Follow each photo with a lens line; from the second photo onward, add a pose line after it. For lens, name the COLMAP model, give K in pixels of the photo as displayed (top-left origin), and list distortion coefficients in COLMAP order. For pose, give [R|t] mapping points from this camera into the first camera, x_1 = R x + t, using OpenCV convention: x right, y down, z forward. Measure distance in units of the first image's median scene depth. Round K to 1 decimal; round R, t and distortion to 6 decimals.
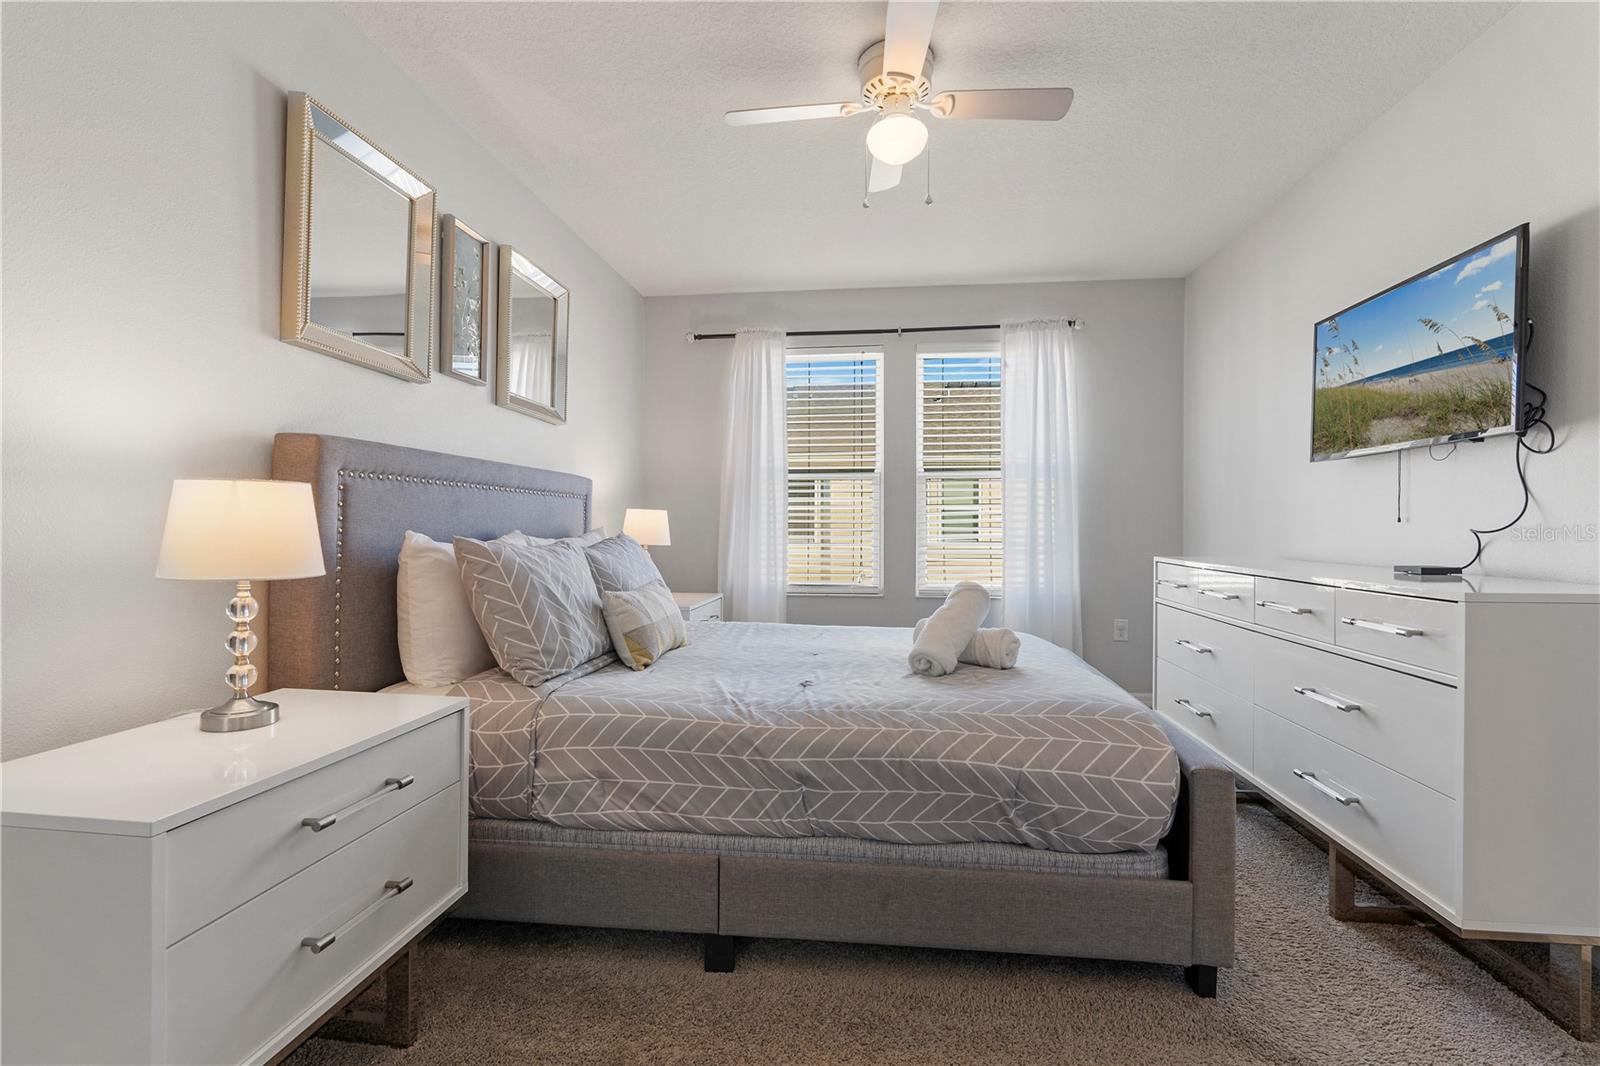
lens RADIAL K [[727.0, 0, 800.0], [0, 727.0, 533.0], [0, 0, 1]] dist [-0.004300, 0.000109]
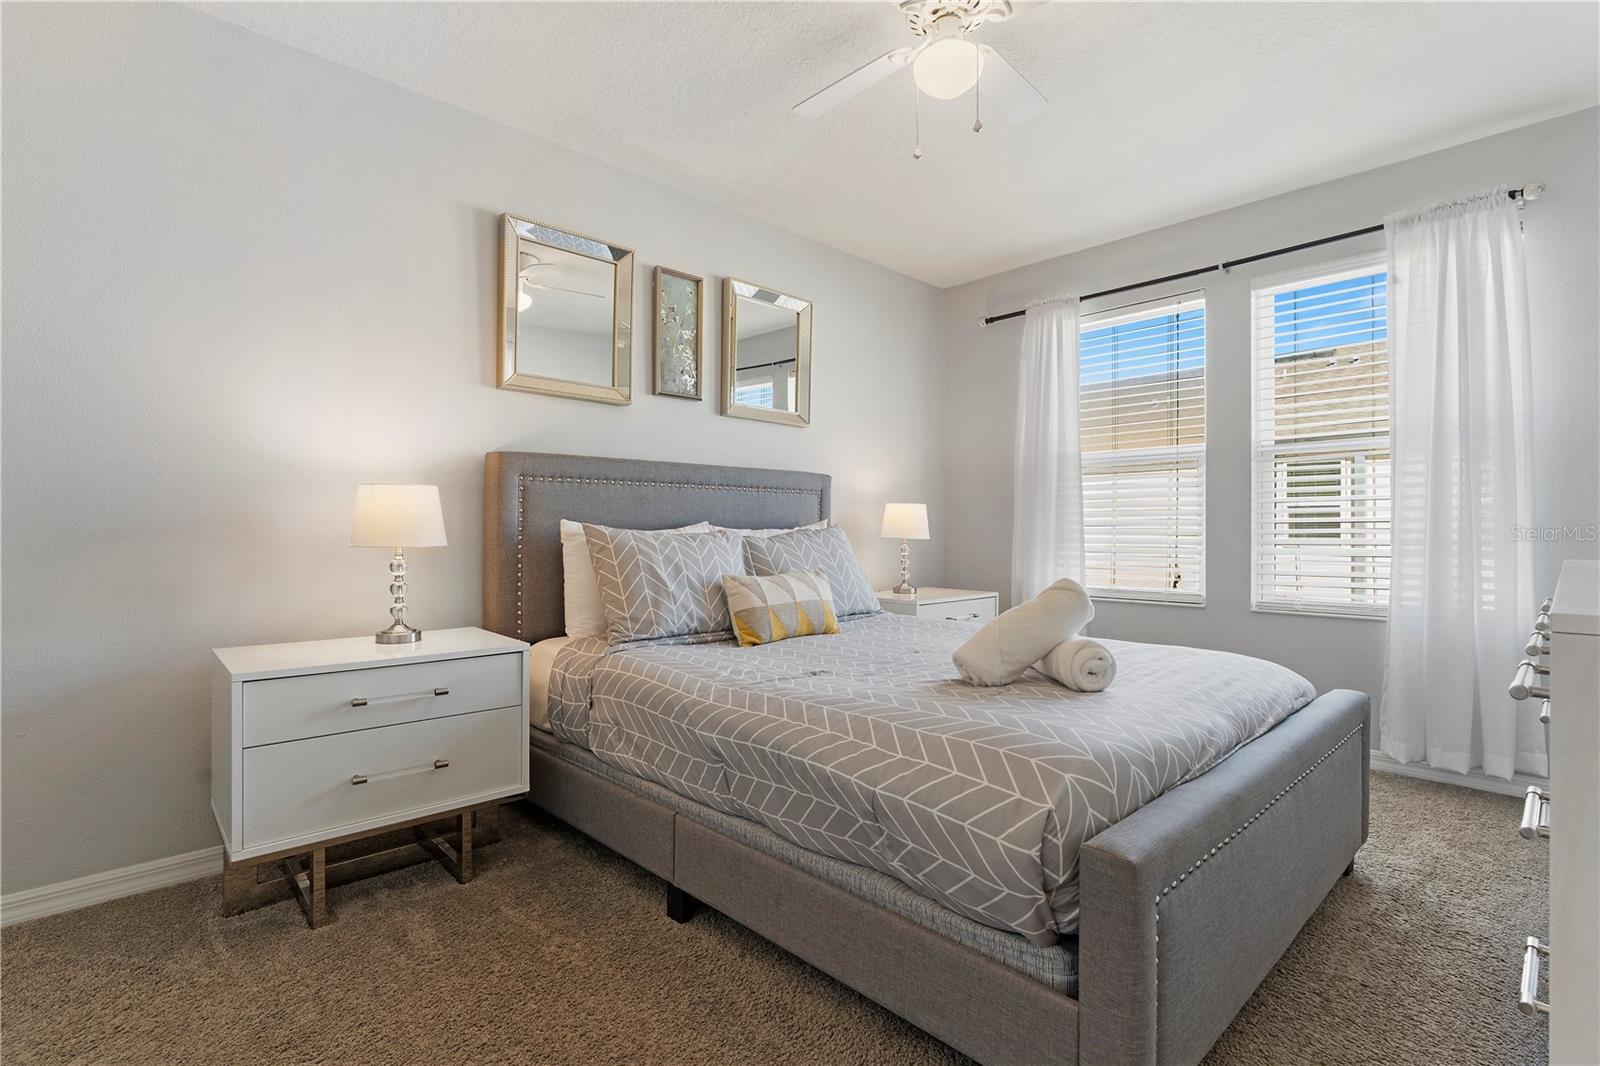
lens RADIAL K [[746.2, 0, 803.3], [0, 746.2, 534.6], [0, 0, 1]] dist [-0.002080, 0.000396]
pose [[0.772536, 0.002414, -0.634967, 0.566473], [-0.003851, 0.999992, -0.000884, 0.020338], [0.634960, 0.003128, 0.772539, 0.194465]]
